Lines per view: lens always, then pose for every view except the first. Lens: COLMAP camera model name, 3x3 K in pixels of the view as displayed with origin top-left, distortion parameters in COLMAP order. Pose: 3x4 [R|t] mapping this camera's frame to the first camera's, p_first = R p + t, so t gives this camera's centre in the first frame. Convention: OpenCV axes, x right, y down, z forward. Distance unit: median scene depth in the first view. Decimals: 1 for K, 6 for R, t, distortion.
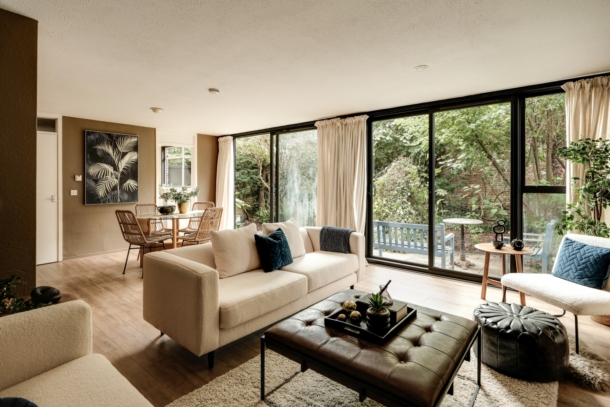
lens RADIAL K [[309.8, 0, 304.6], [0, 309.8, 181.3], [0, 0, 1]] dist [-0.010832, 0.002588]
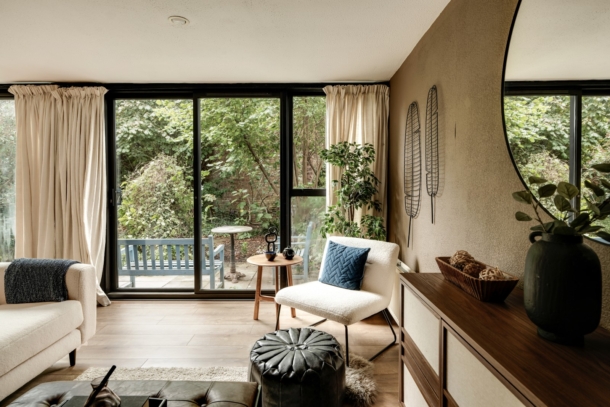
lens RADIAL K [[338.1, 0, 306.1], [0, 338.1, 200.2], [0, 0, 1]] dist [0.003915, 0.001005]
pose [[0.769991, -0.024773, 0.637573, 0.070643], [-0.001447, 0.999176, 0.040570, 0.005900], [-0.638053, -0.032162, 0.769321, 0.149323]]
